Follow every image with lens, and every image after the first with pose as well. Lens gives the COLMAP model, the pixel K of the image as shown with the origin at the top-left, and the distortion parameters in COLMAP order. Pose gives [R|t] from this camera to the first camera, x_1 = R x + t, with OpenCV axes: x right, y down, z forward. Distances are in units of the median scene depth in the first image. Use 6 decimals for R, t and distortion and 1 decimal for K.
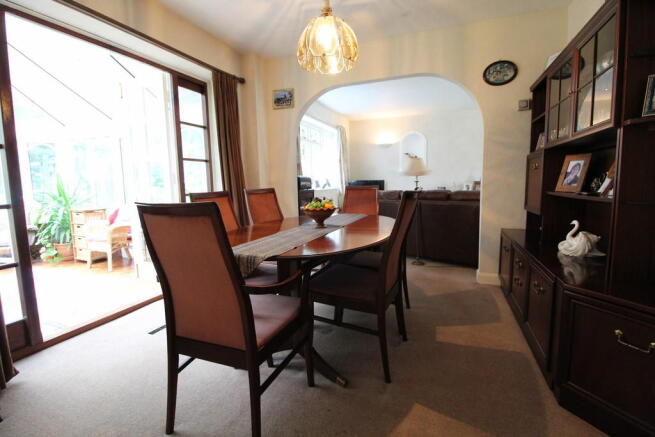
lens RADIAL K [[302.4, 0, 323.7], [0, 302.4, 217.8], [0, 0, 1]] dist [-0.020055, -0.003167]
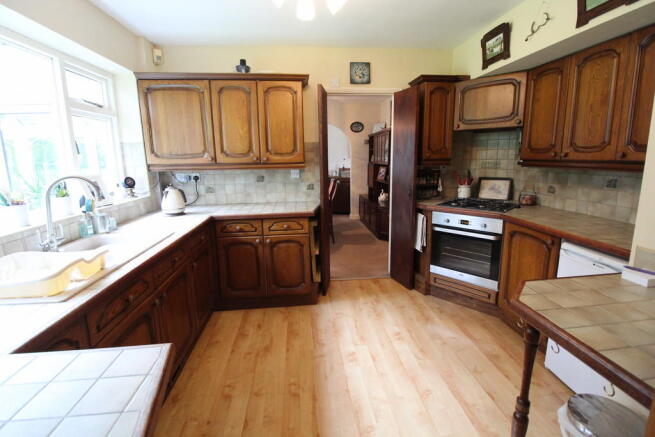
lens RADIAL K [[302.4, 0, 330.3], [0, 302.4, 216.6], [0, 0, 1]] dist [-0.020055, -0.003167]
pose [[0.888424, -0.071562, 0.453412, -0.712806], [0.043043, 0.996408, 0.072924, 0.026996], [-0.457002, -0.045271, 0.888313, -1.028941]]
